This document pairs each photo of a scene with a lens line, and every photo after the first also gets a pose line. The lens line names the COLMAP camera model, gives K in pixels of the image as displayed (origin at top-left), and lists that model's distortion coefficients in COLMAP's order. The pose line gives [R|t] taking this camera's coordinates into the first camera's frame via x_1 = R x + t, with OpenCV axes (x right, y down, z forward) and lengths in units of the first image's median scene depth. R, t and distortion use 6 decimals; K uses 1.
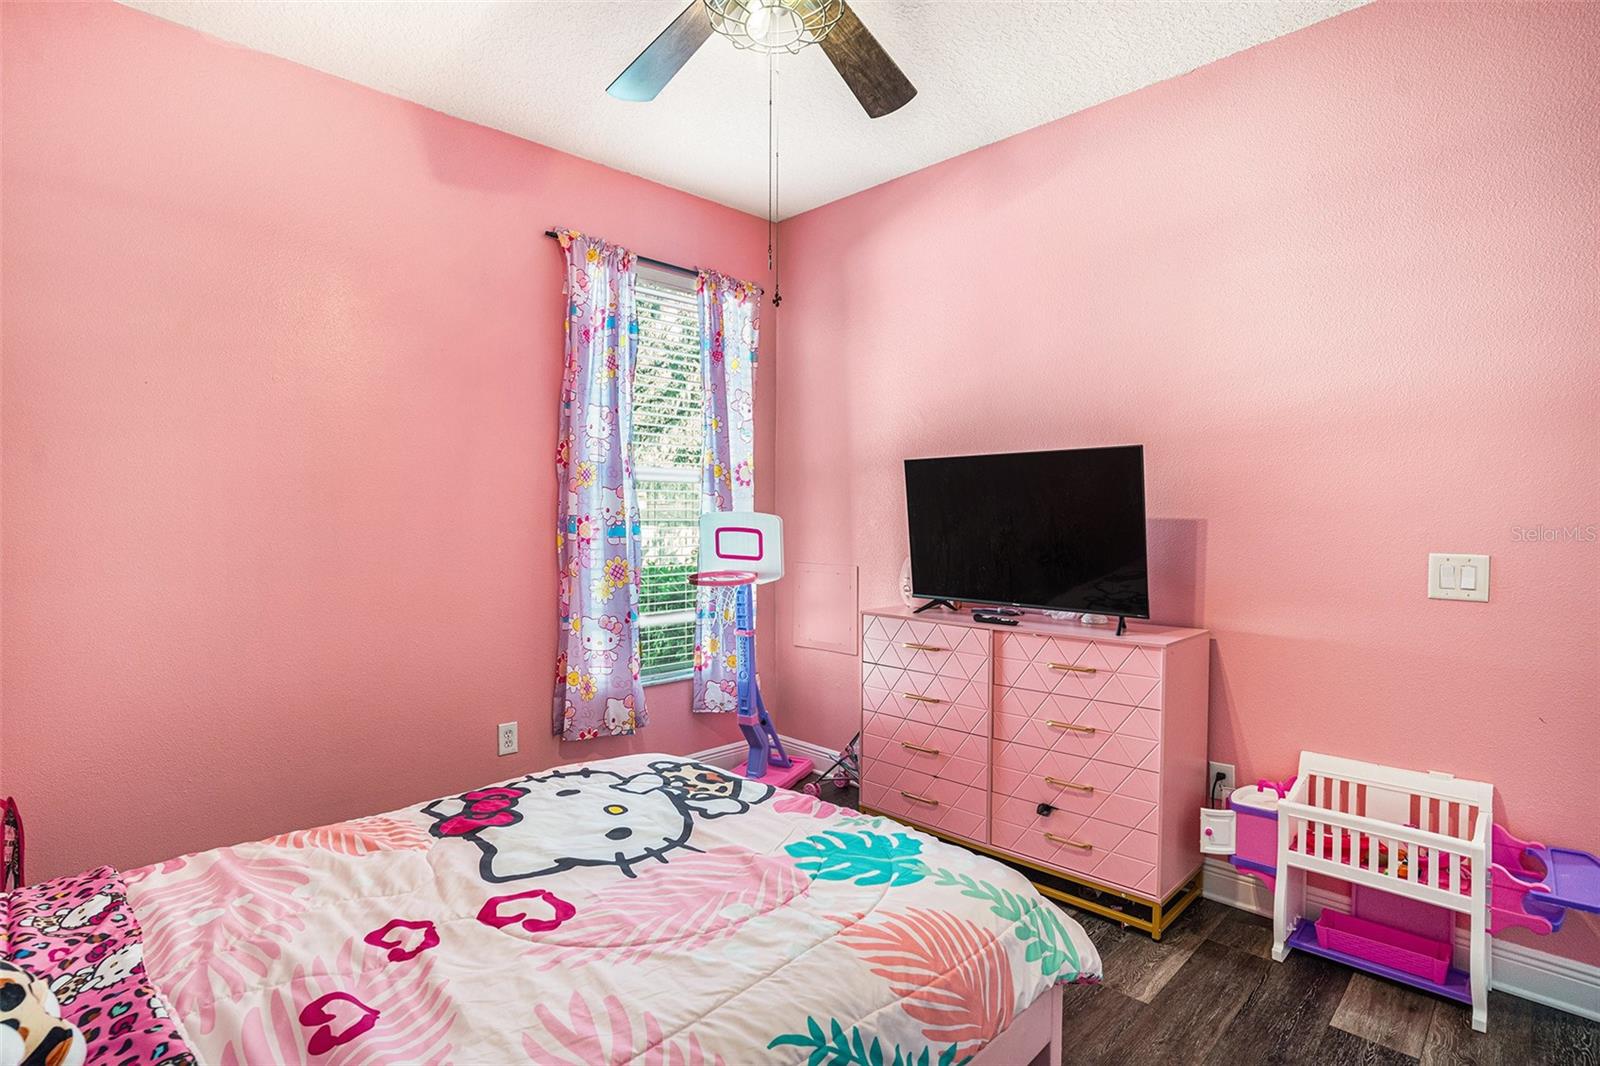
lens RADIAL K [[785.1, 0, 781.3], [0, 785.1, 528.0], [0, 0, 1]] dist [-0.061677, 0.000223]
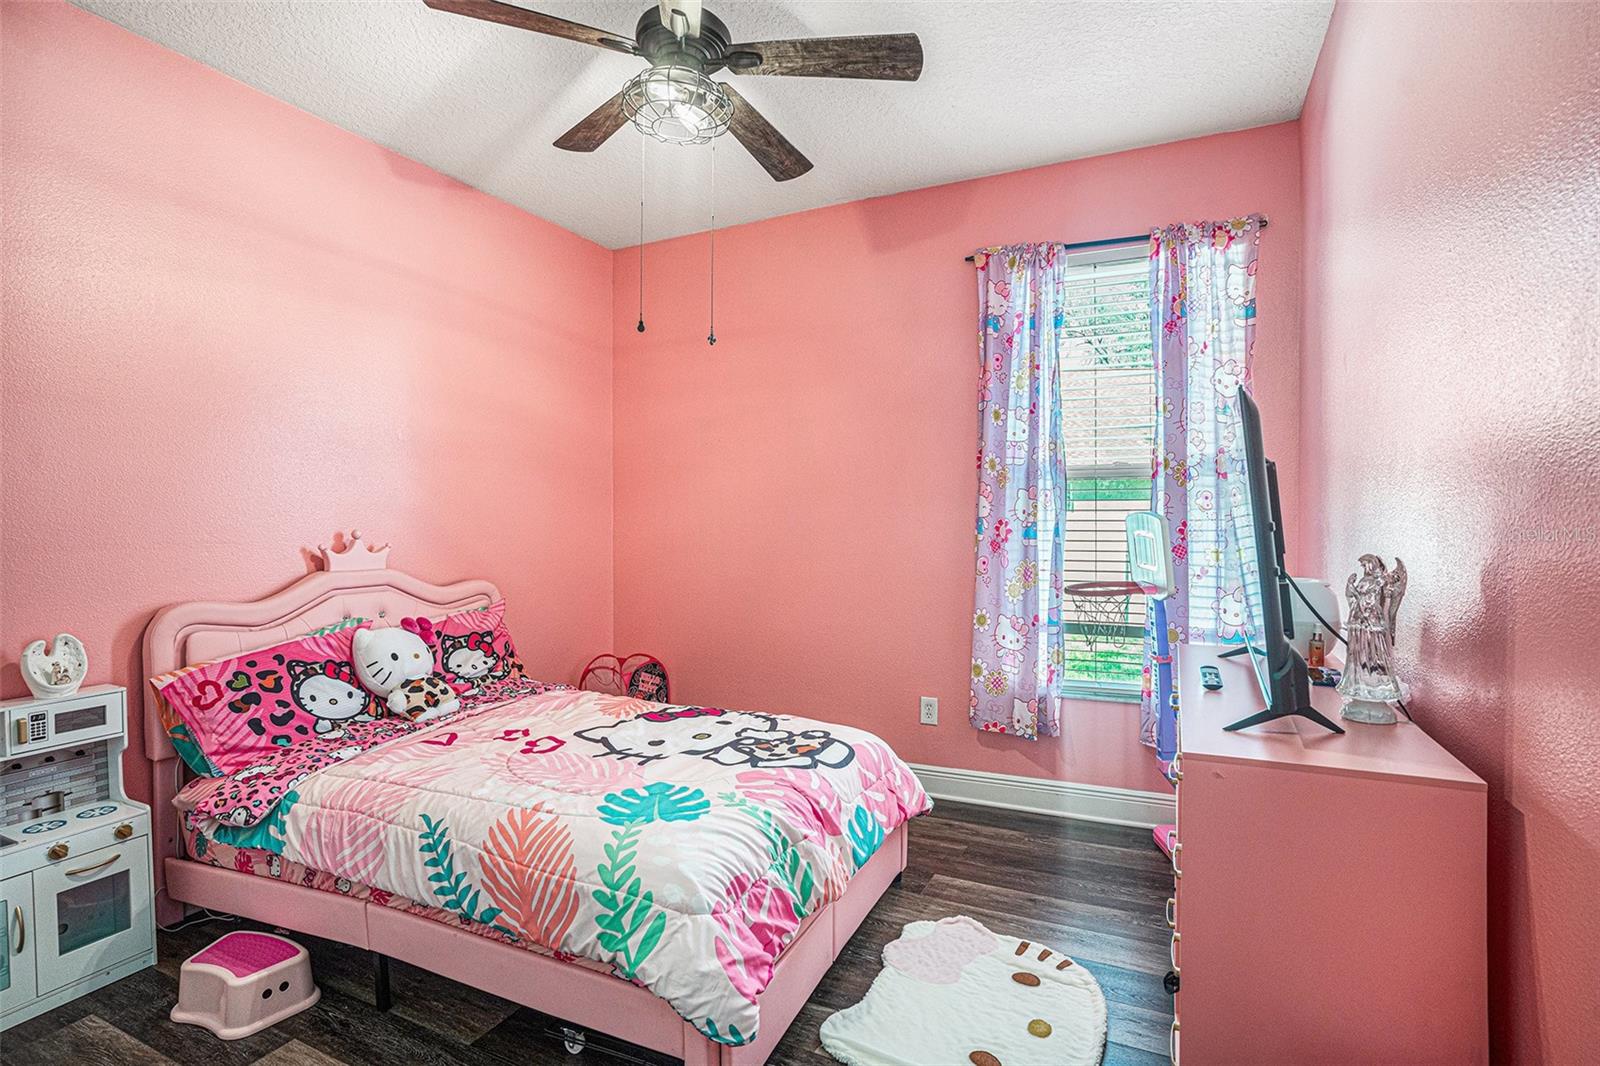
lens RADIAL K [[785.1, 0, 781.3], [0, 785.1, 528.0], [0, 0, 1]] dist [-0.061677, 0.000223]
pose [[0.339140, 0.011275, -0.940668, 0.973582], [-0.008948, 0.999922, 0.008759, -0.013070], [0.940693, 0.005446, 0.339214, 0.580629]]
